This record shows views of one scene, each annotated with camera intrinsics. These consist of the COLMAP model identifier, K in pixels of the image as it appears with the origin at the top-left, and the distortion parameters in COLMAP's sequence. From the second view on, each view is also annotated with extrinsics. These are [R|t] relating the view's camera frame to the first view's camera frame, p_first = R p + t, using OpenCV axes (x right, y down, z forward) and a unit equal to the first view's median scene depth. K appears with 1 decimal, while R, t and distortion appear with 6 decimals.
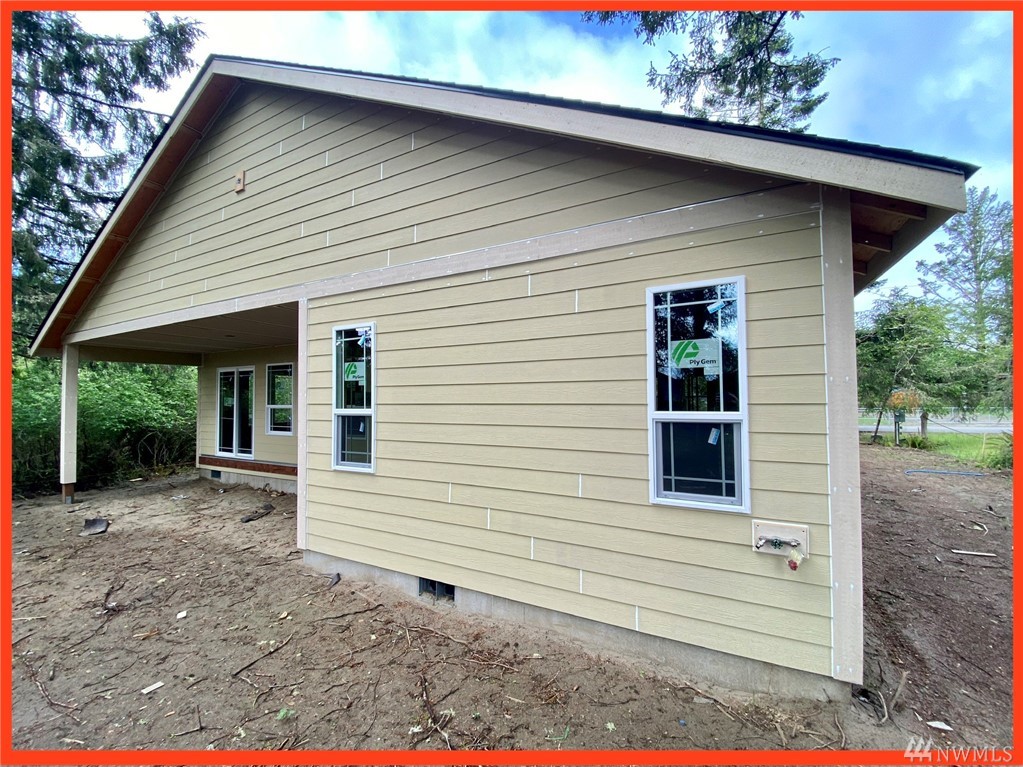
lens RADIAL K [[410.1, 0, 511.5], [0, 410.1, 383.5], [0, 0, 1]] dist [0.055977, -0.043427]
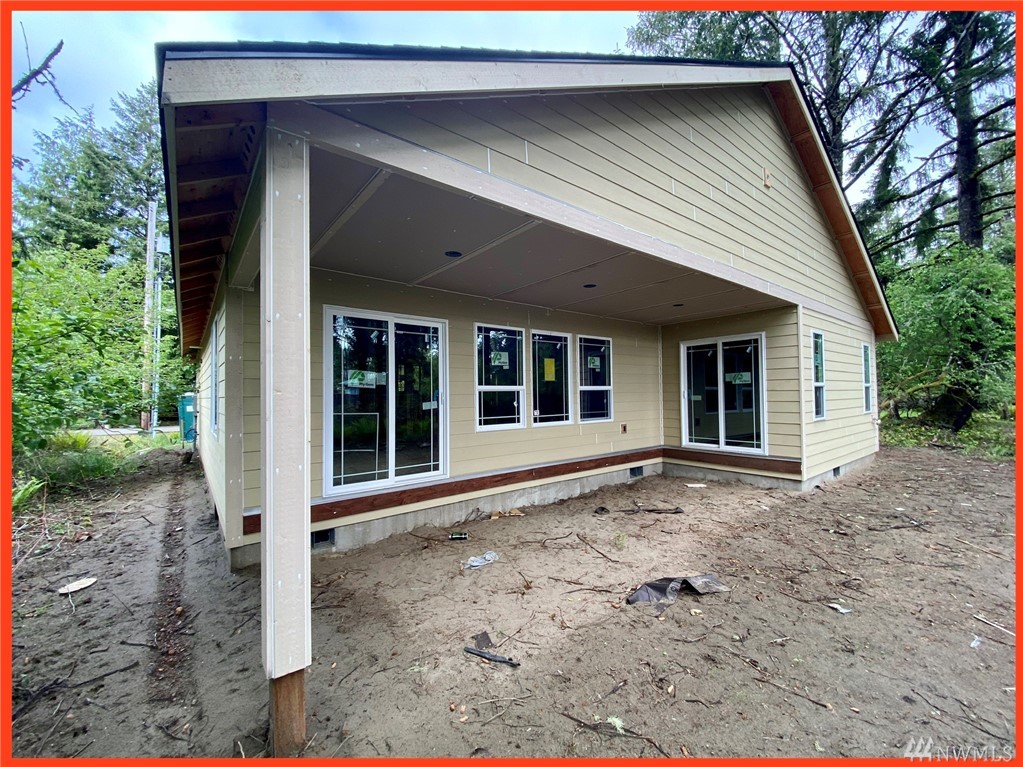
lens RADIAL K [[410.1, 0, 511.5], [0, 410.1, 383.5], [0, 0, 1]] dist [0.055977, -0.043427]
pose [[0.406332, 0.021216, 0.913479, -1.157812], [-0.020950, 0.999684, -0.013900, 0.056071], [-0.913485, -0.013489, 0.406648, 0.700270]]
